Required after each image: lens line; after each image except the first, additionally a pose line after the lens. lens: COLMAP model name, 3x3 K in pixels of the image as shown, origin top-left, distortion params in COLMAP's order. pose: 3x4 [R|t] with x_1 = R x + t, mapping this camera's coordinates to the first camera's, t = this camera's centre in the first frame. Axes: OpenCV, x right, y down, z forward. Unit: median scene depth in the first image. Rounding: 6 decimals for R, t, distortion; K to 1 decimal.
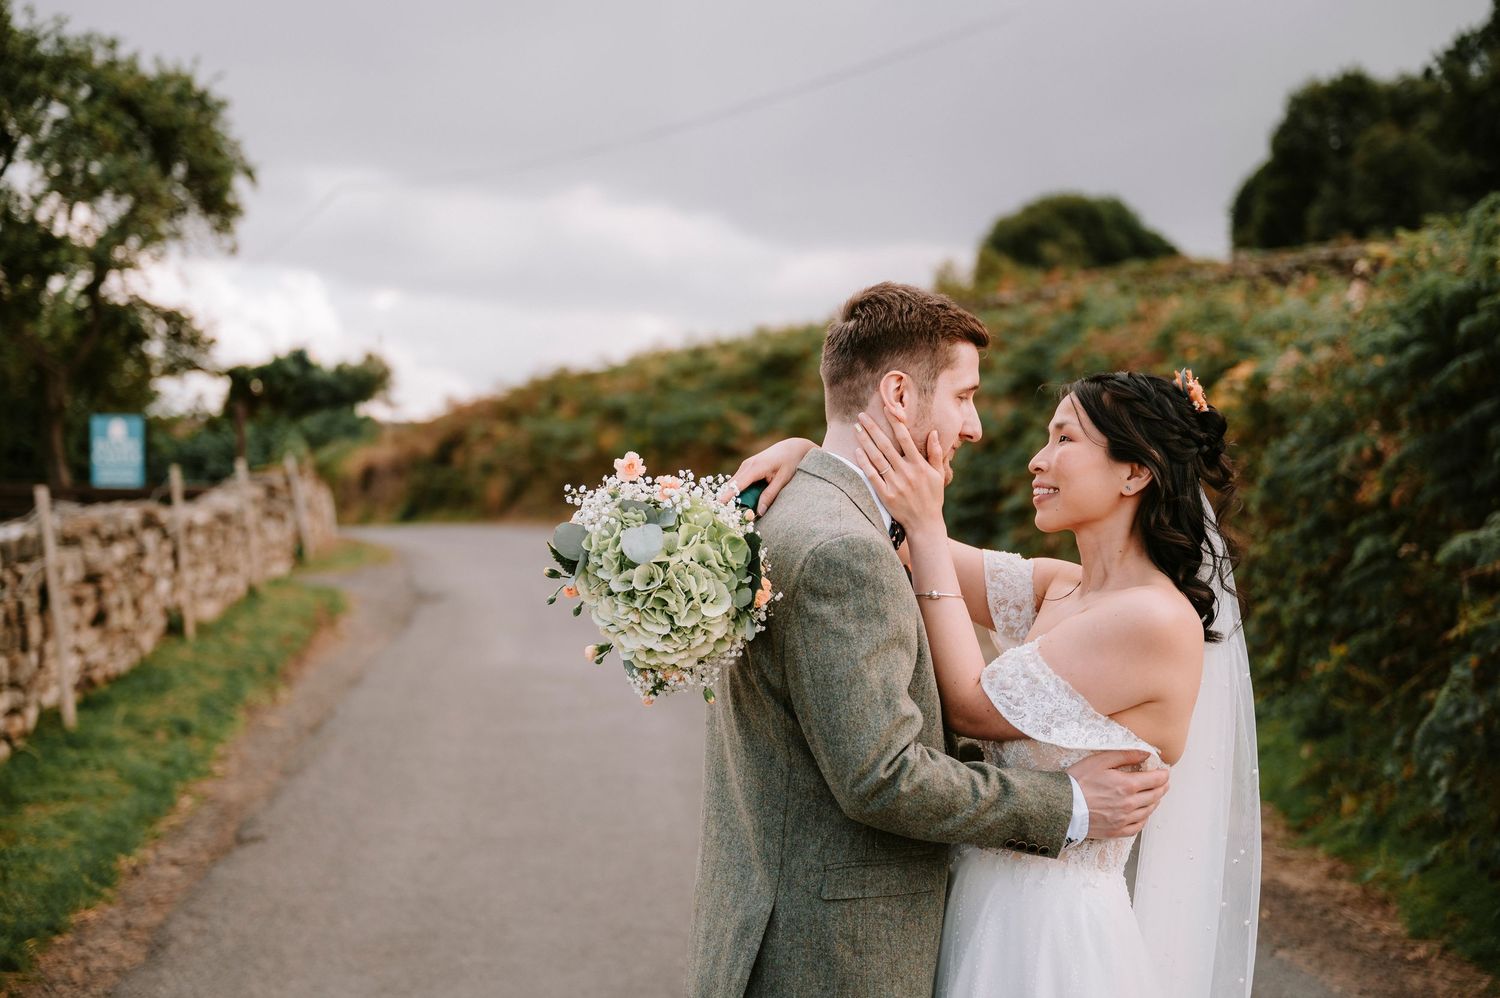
lens RADIAL K [[2279.6, 0, 750.0], [0, 2279.6, 499.0], [0, 0, 1]] dist [-0.010135, 0.003563]
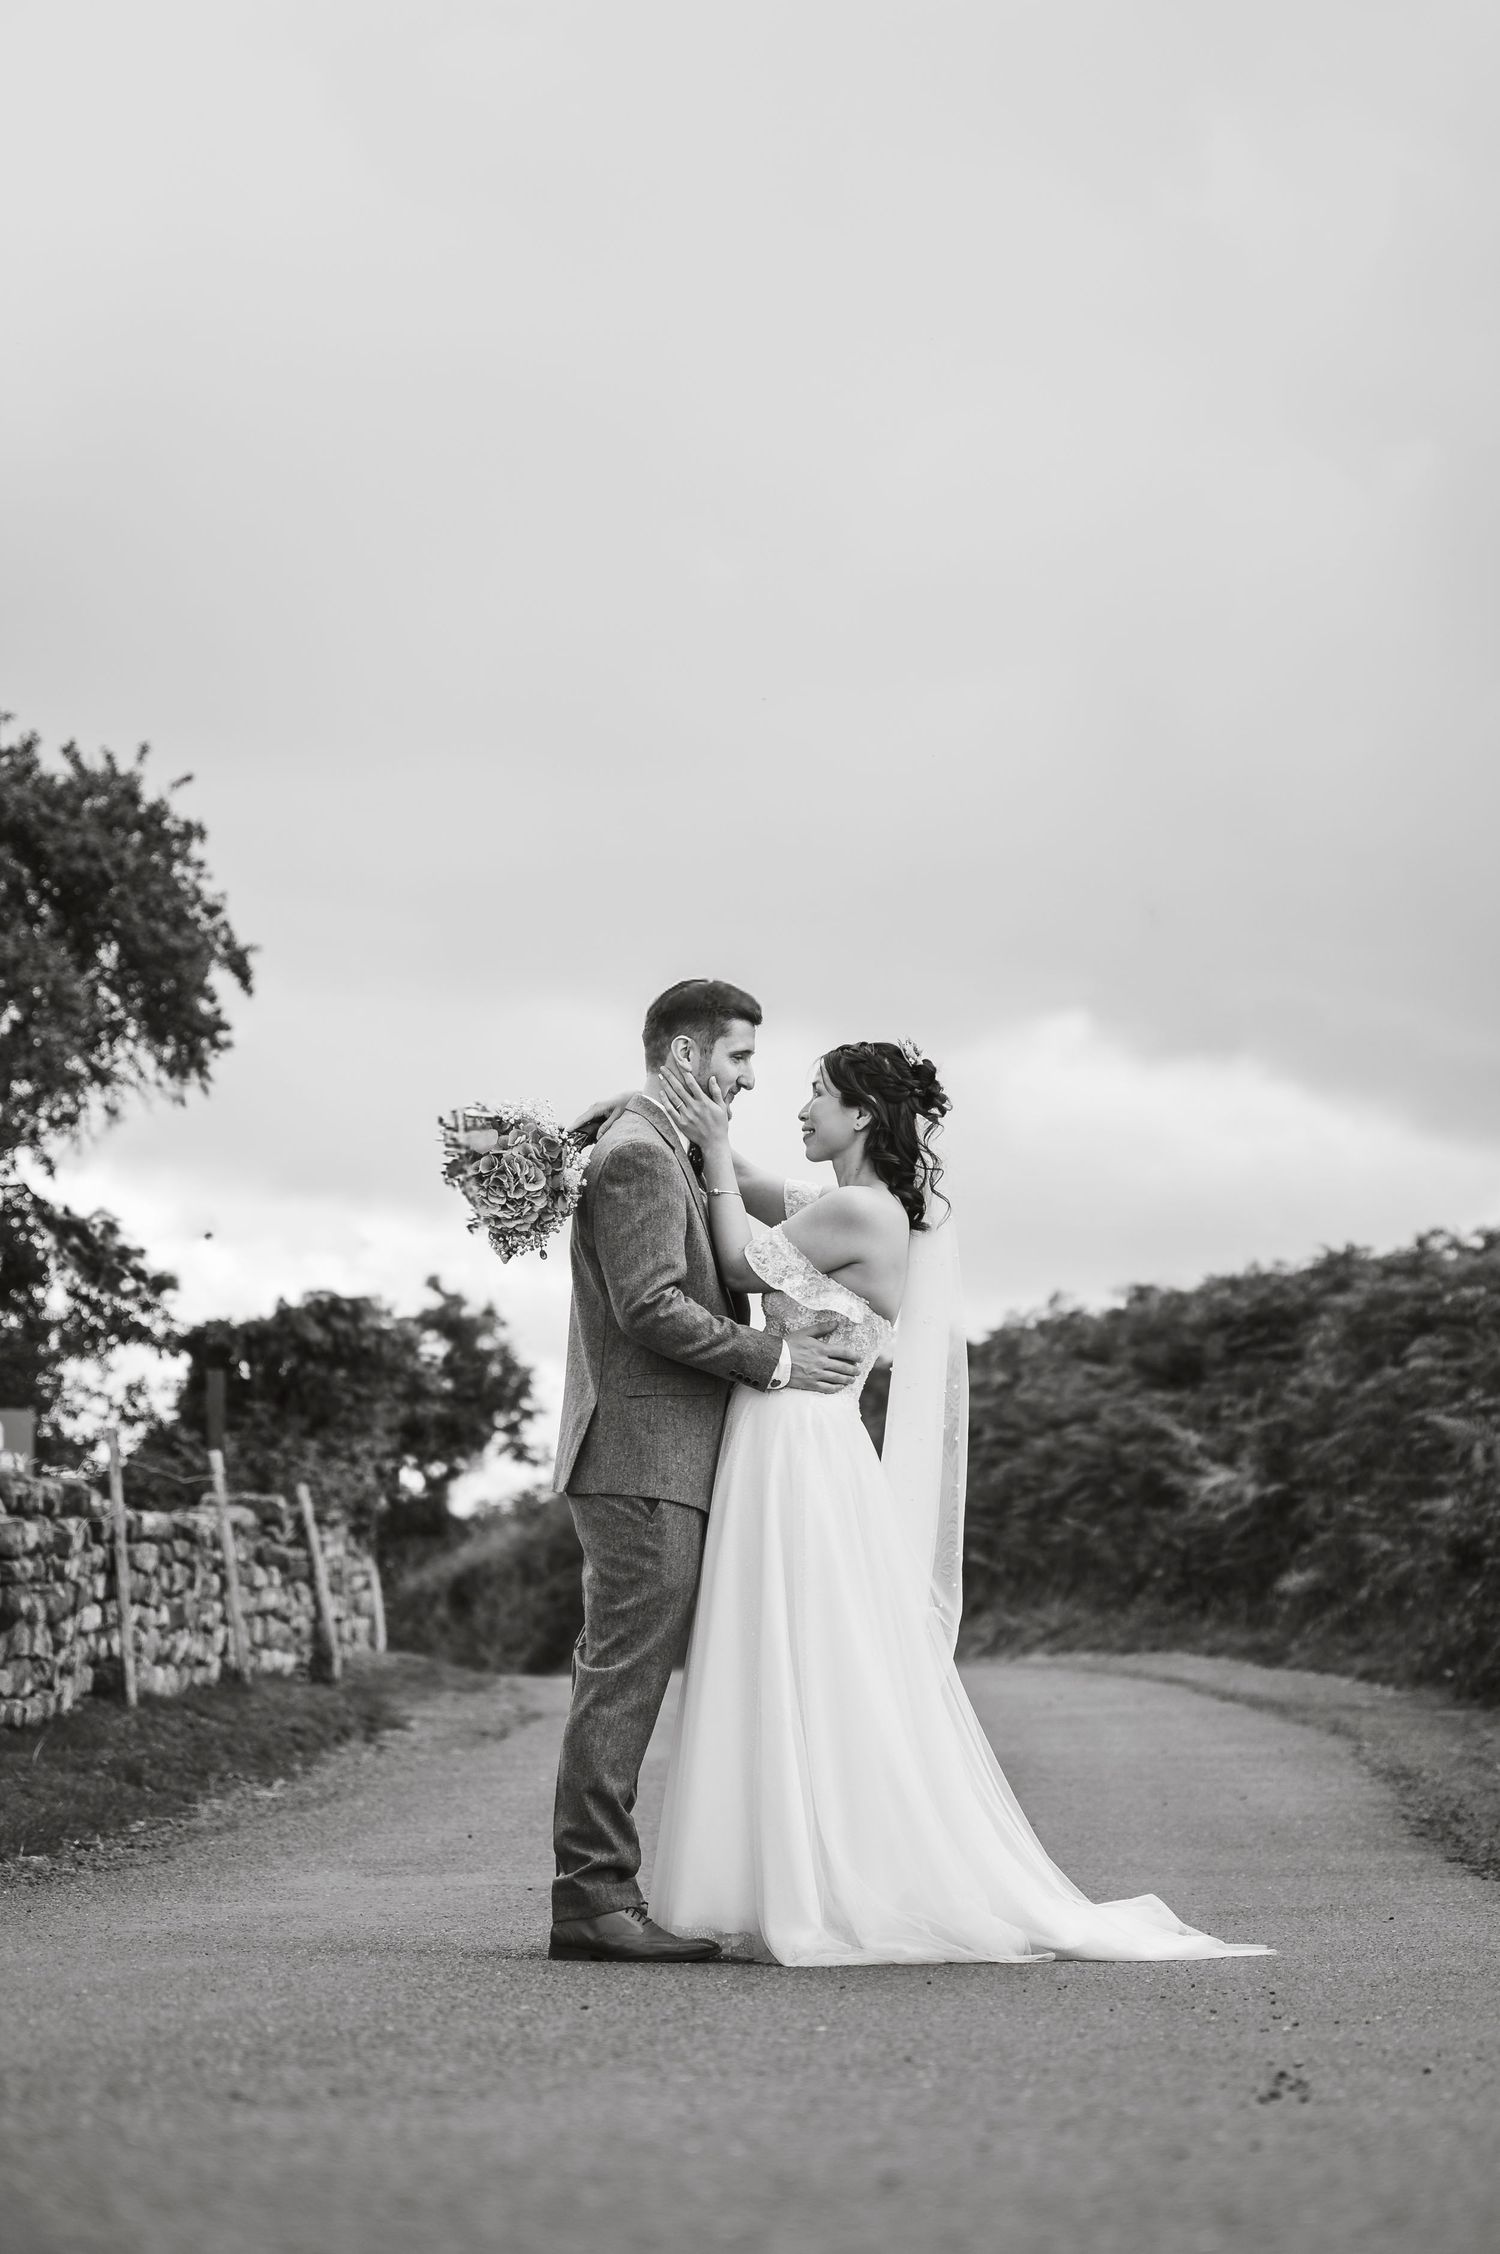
lens RADIAL K [[4784.9, 0, 761.4], [0, 4784.9, 1167.4], [0, 0, 1]] dist [0.012827, -0.123105]
pose [[0.994408, -0.002893, -0.105567, 0.024312], [-0.007550, 0.995119, -0.098390, 0.018262], [0.105336, 0.098637, 0.989533, -0.112111]]
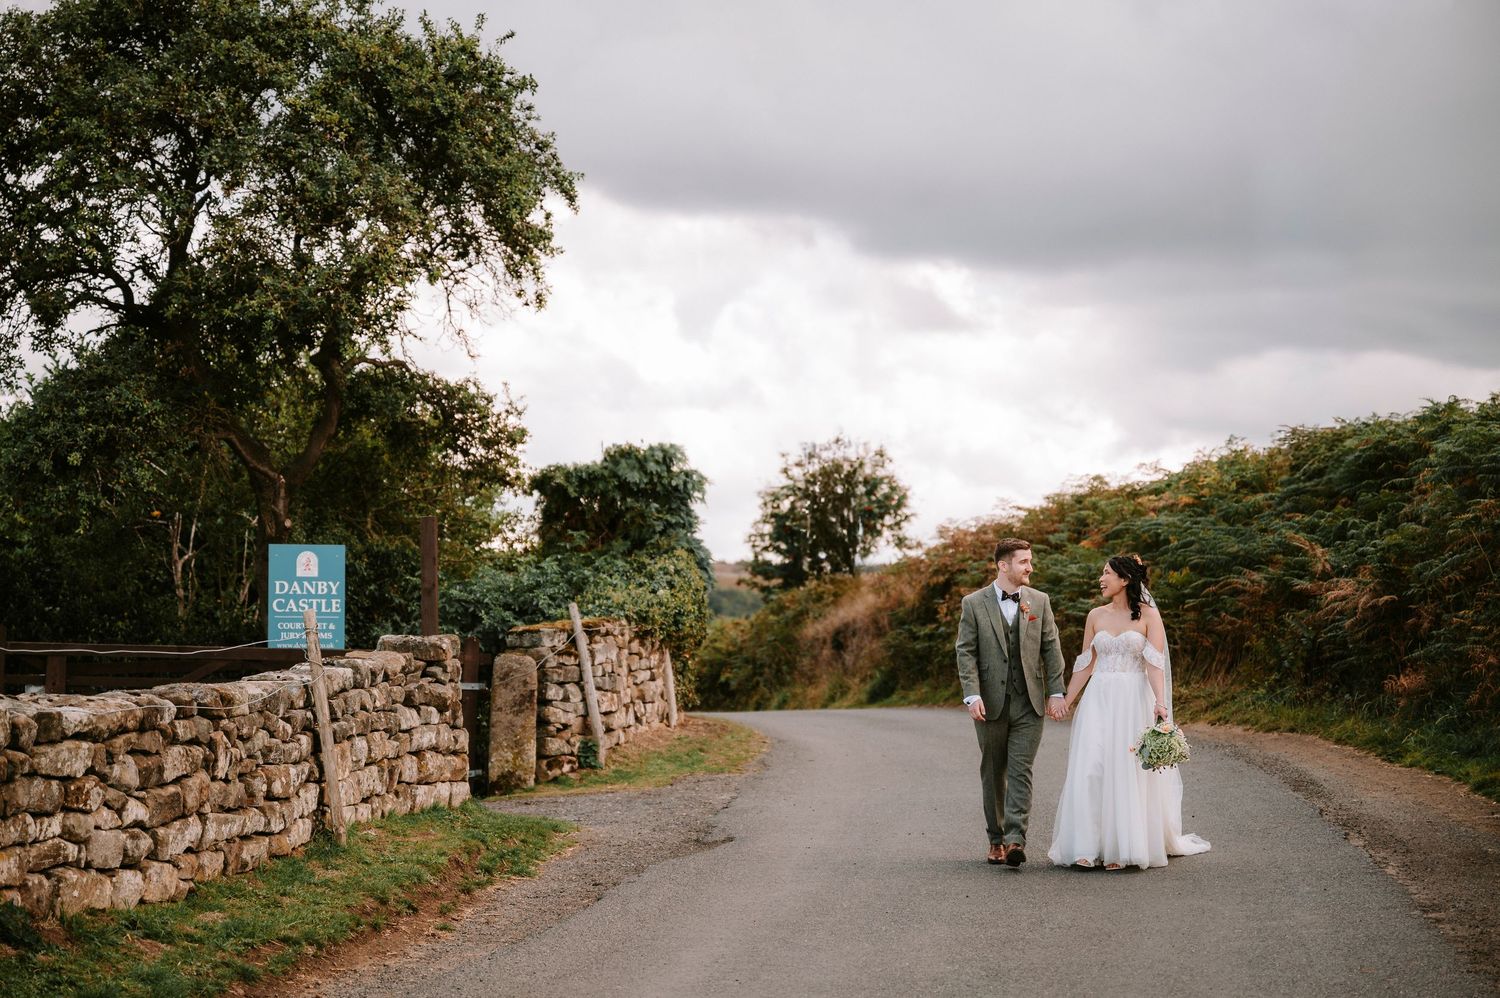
lens RADIAL K [[3184.3, 0, 711.6], [0, 3184.3, 469.0], [0, 0, 1]] dist [0.012827, -0.123105]
pose [[0.978451, -0.008509, -0.206303, 0.022833], [-0.004564, 0.998015, -0.062811, -0.001011], [0.206427, 0.062399, 0.976470, 0.149867]]
